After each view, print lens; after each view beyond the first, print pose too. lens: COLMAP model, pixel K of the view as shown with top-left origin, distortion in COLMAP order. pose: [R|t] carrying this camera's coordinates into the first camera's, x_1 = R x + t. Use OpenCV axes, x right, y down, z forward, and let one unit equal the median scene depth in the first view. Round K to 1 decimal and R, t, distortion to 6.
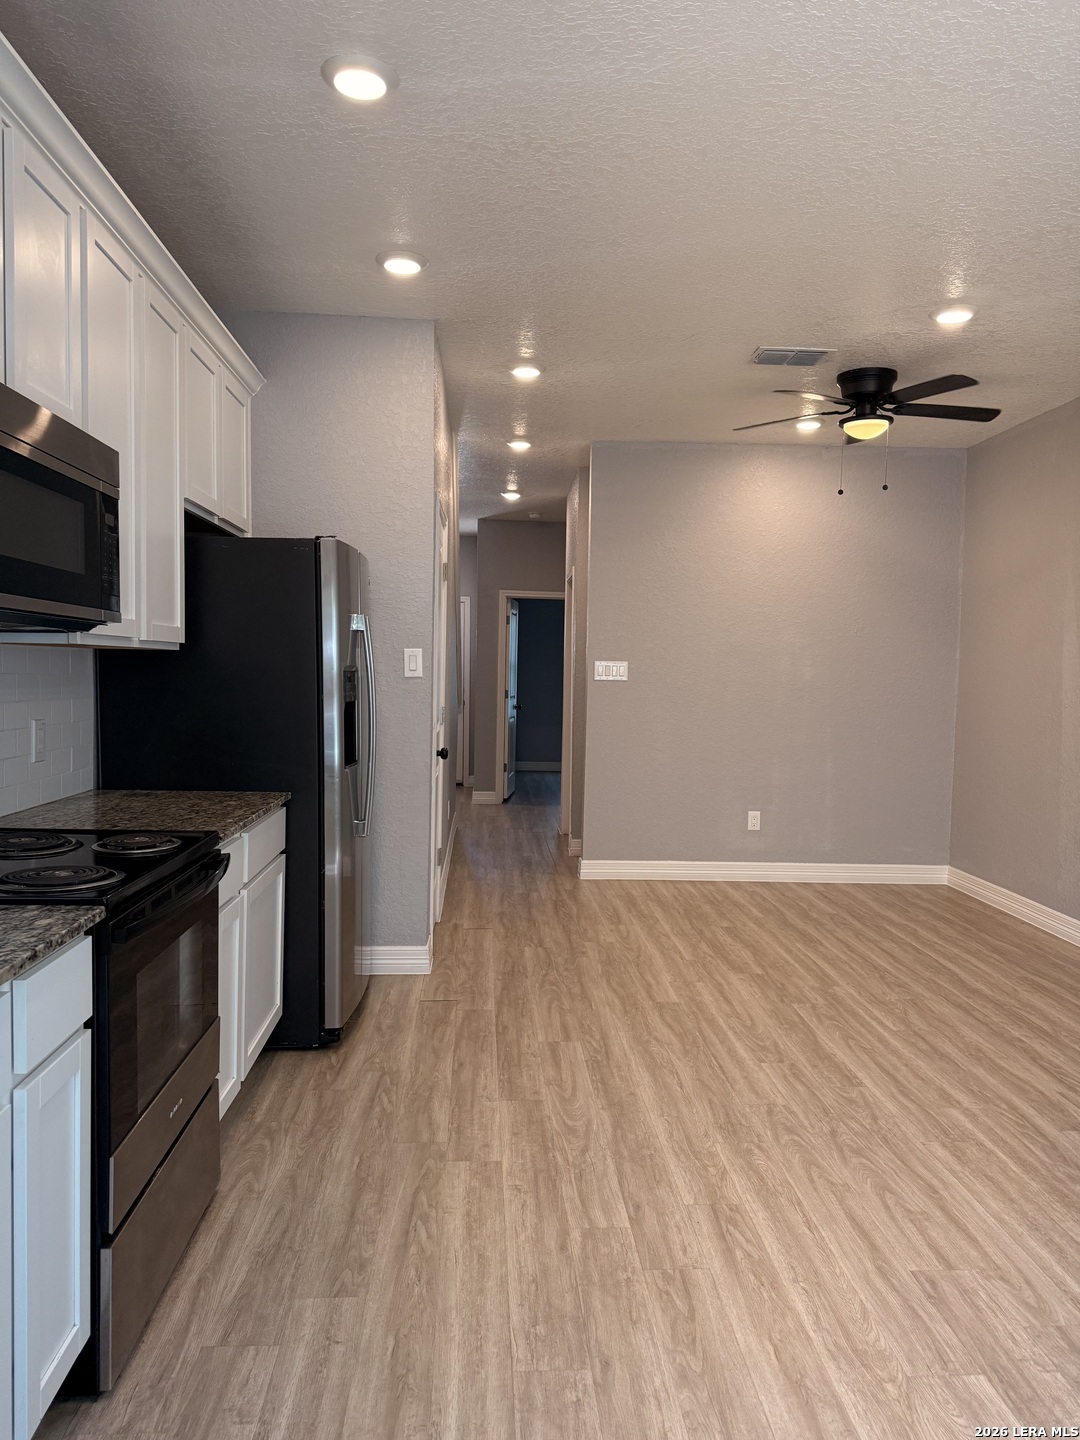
lens RADIAL K [[1021.3, 0, 540.0], [0, 1021.3, 720.0], [0, 0, 1]] dist [0.003501, -0.001333]
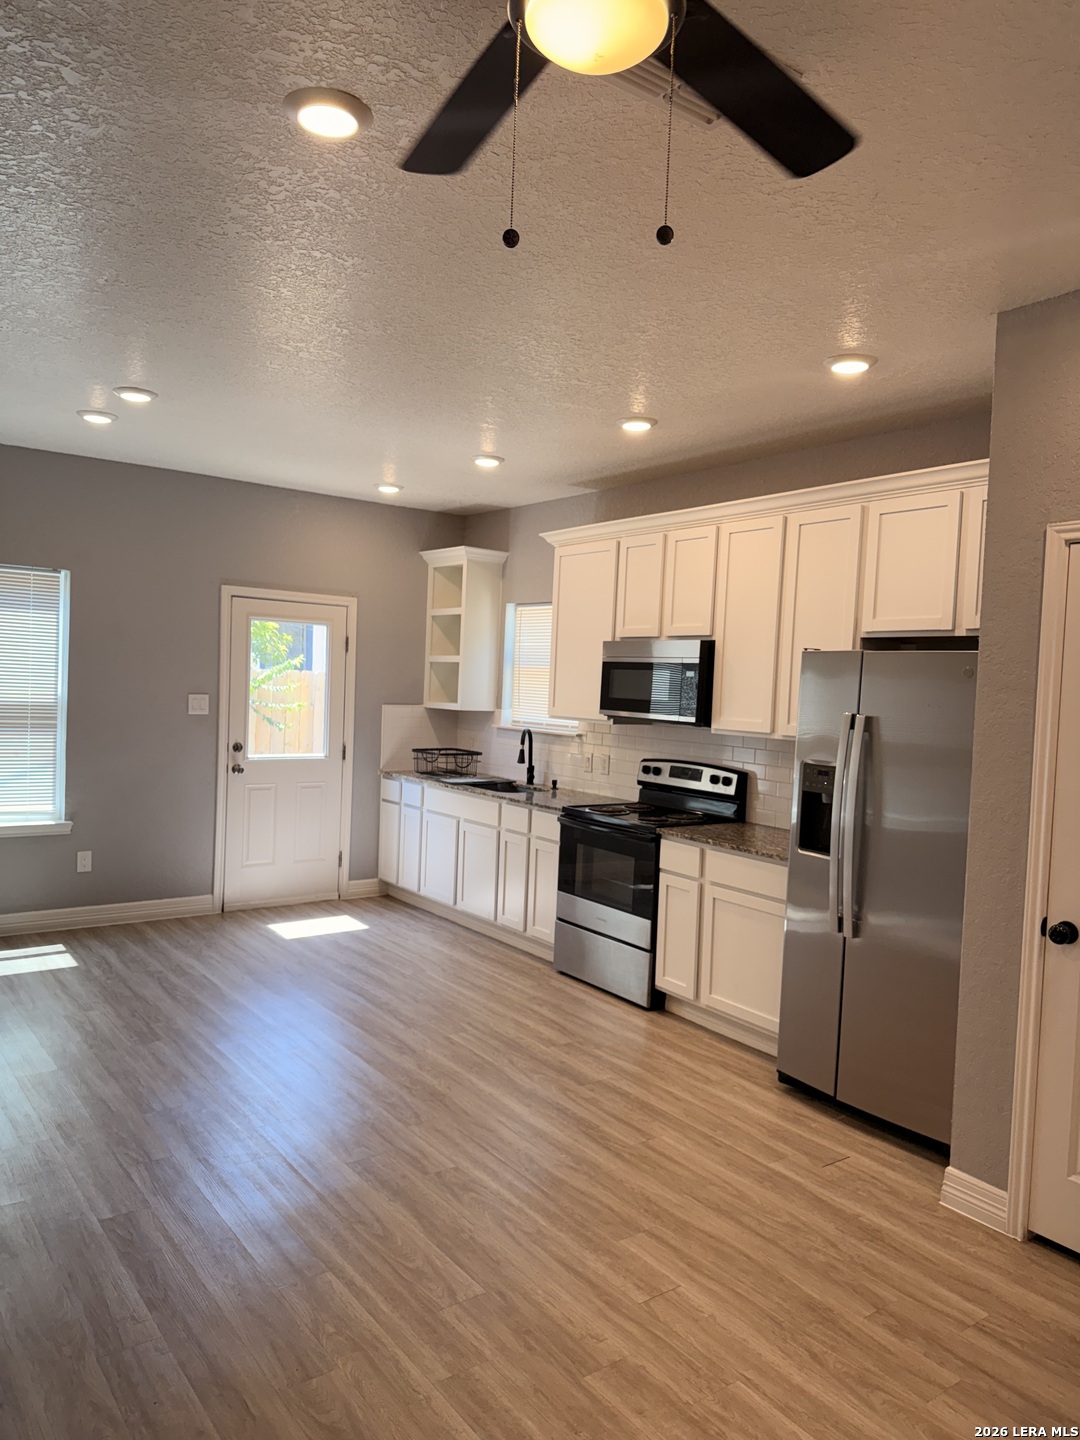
lens RADIAL K [[1021.3, 0, 540.0], [0, 1021.3, 720.0], [0, 0, 1]] dist [0.003501, -0.001333]
pose [[-0.832162, -0.031084, -0.553661, 0.826172], [-0.086352, 0.993512, 0.074009, -0.189183], [0.547768, 0.109397, -0.829447, 2.132816]]
